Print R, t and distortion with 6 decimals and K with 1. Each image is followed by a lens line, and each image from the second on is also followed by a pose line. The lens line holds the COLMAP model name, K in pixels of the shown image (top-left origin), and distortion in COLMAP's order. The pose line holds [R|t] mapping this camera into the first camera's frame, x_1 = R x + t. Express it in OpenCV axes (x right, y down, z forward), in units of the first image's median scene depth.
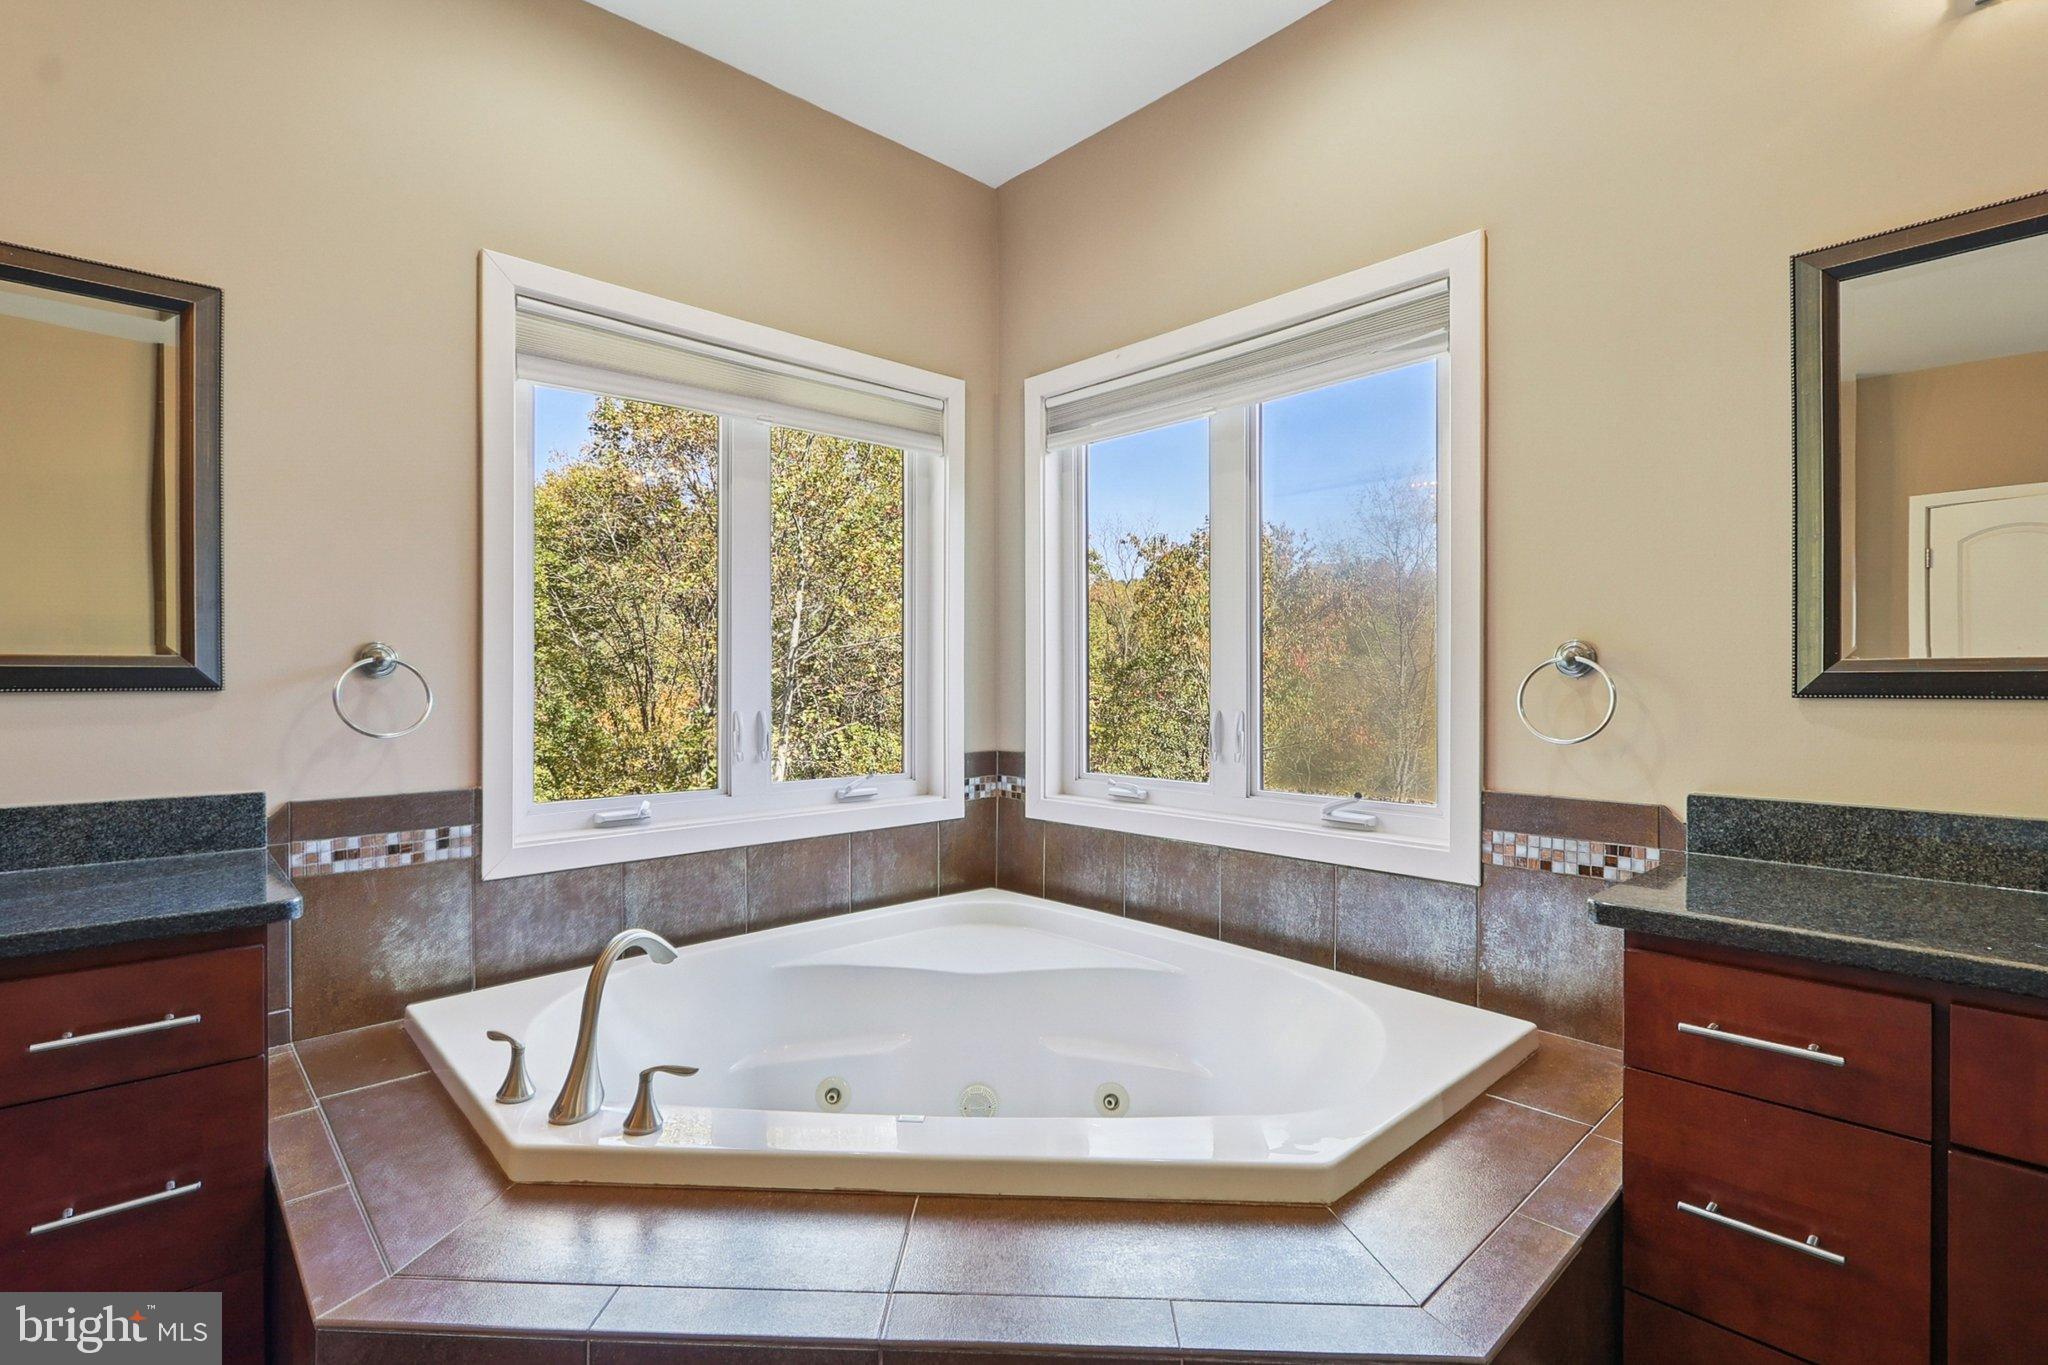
lens RADIAL K [[938.1, 0, 1022.3], [0, 938.1, 682.0], [0, 0, 1]] dist [-0.000632, 0.001033]
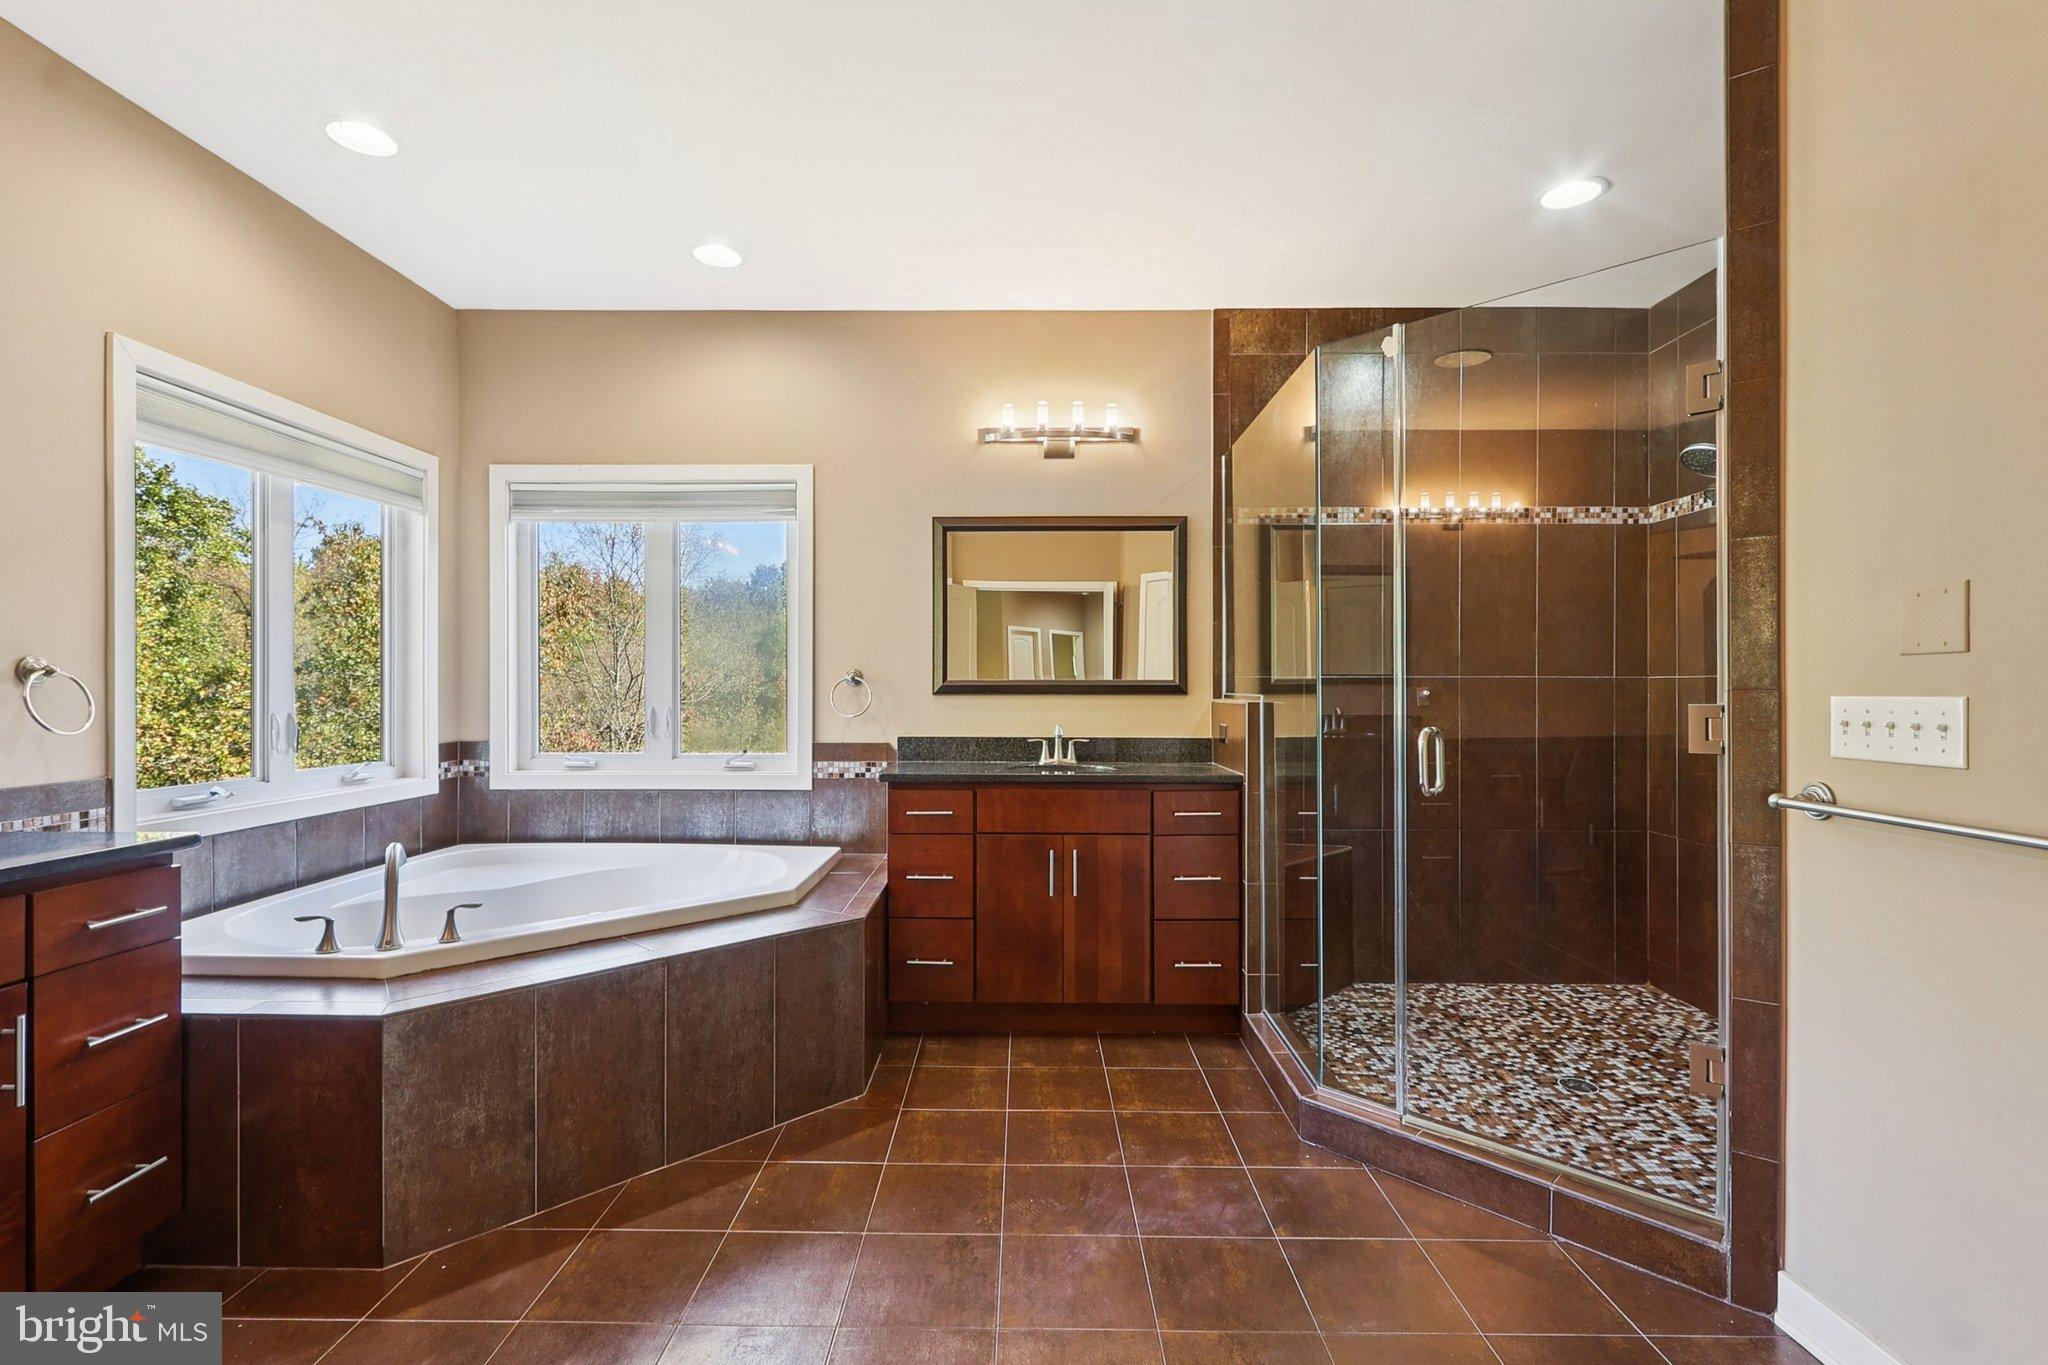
lens RADIAL K [[938.1, 0, 1012.6], [0, 938.1, 687.8], [0, 0, 1]] dist [-0.000632, 0.001033]
pose [[0.688671, -0.000060, 0.725074, -0.550874], [-0.000207, 1.000000, 0.000279, -0.002387], [-0.725074, -0.000342, 0.688671, -0.571746]]
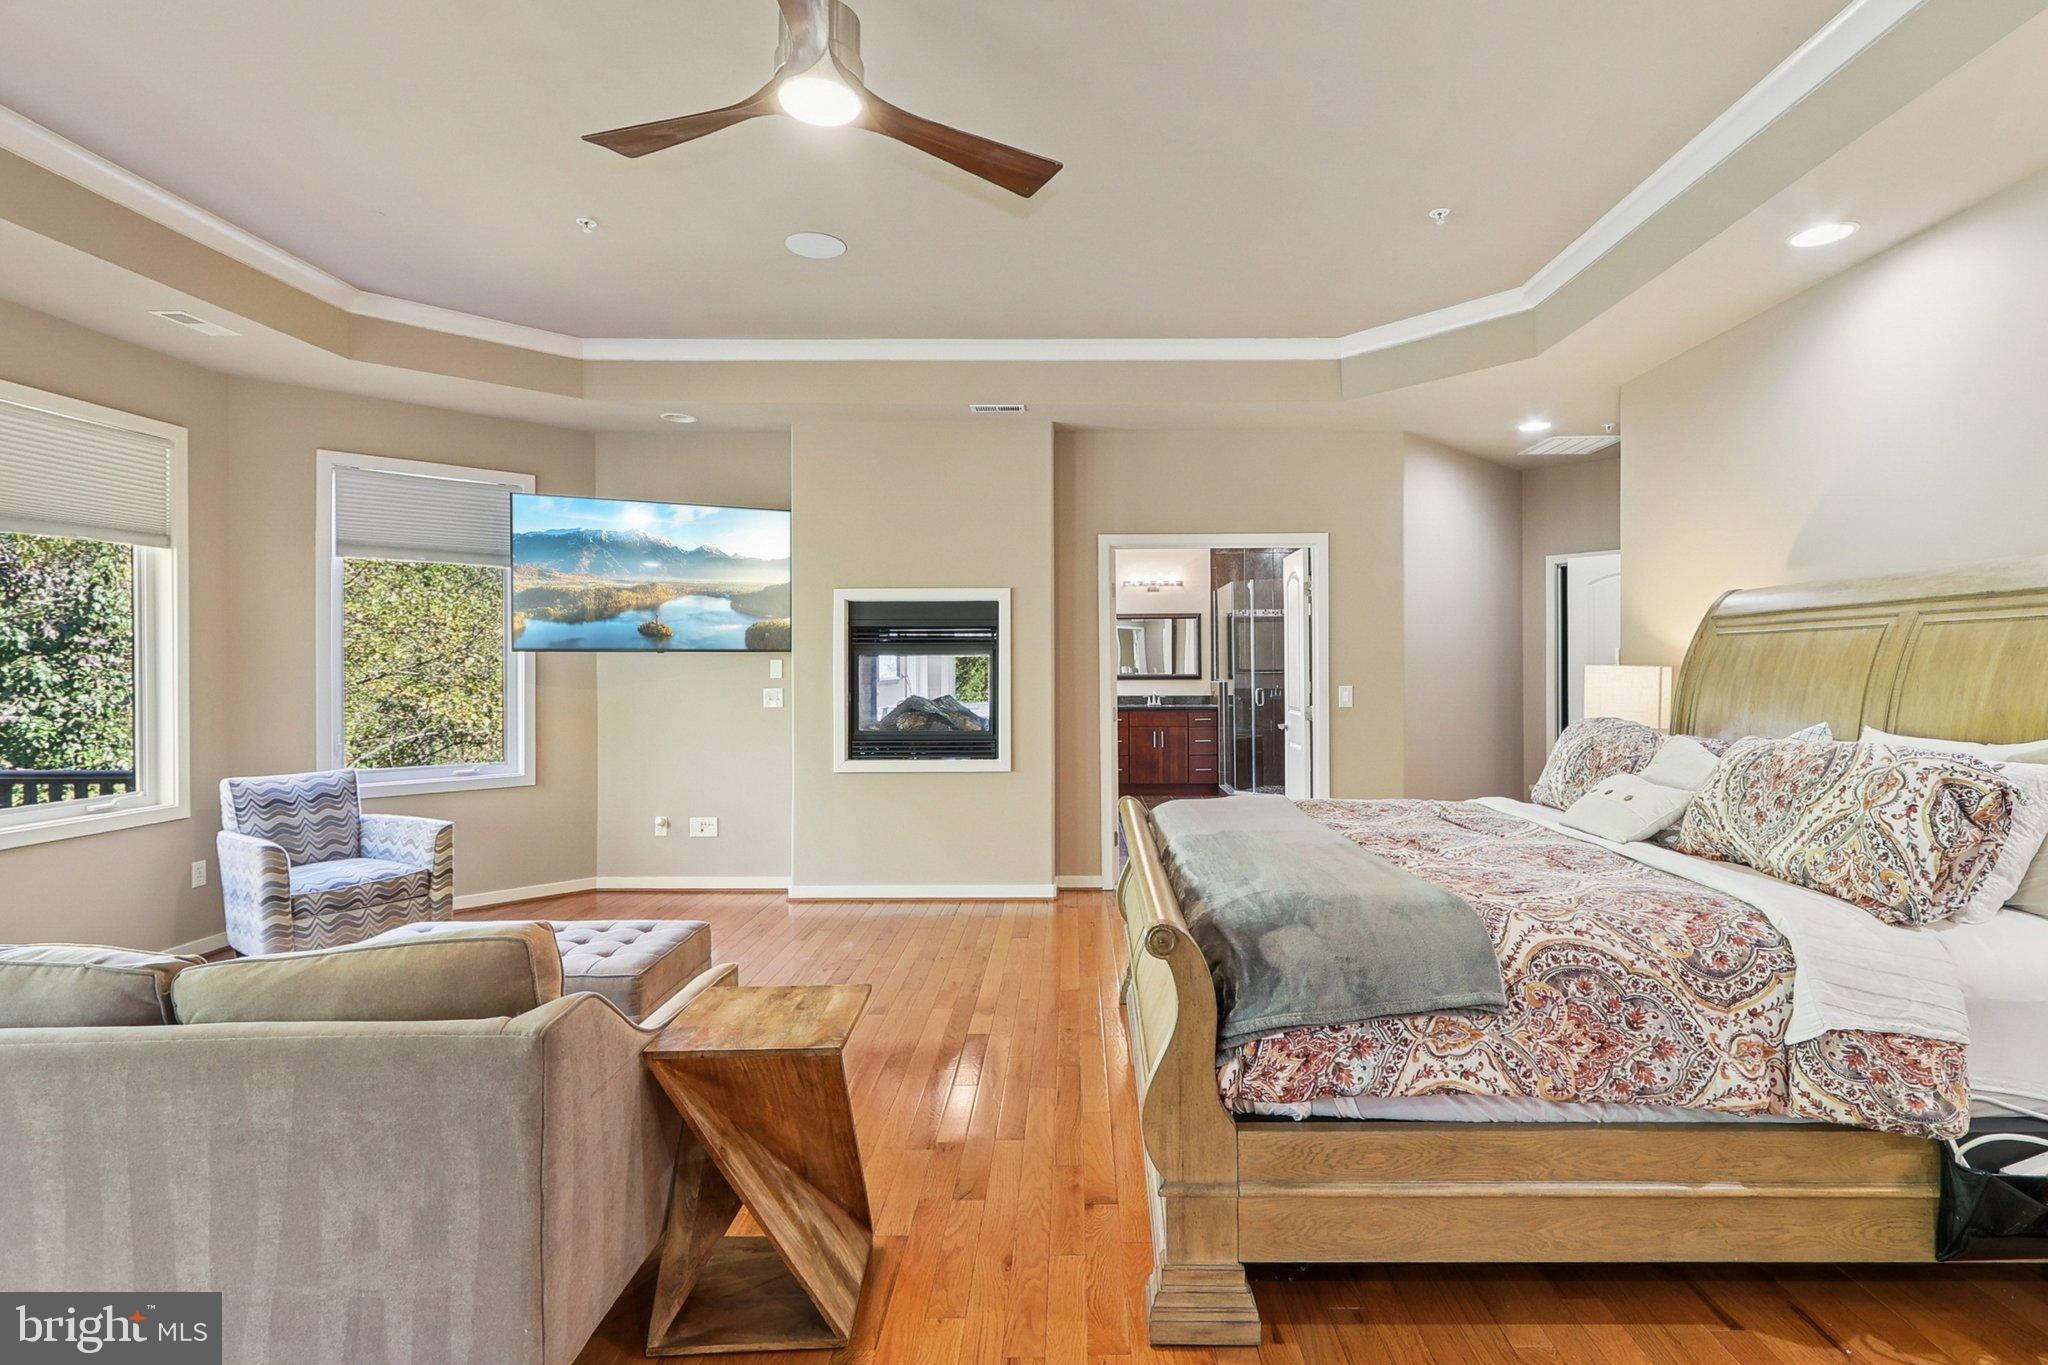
lens RADIAL K [[938.1, 0, 1033.4], [0, 938.1, 682.3], [0, 0, 1]] dist [-0.000632, 0.001033]
pose [[0.701534, -0.003517, 0.712628, -2.856405], [0.003586, 0.999993, 0.001405, 0.013672], [-0.712627, 0.001570, 0.701541, -2.202020]]
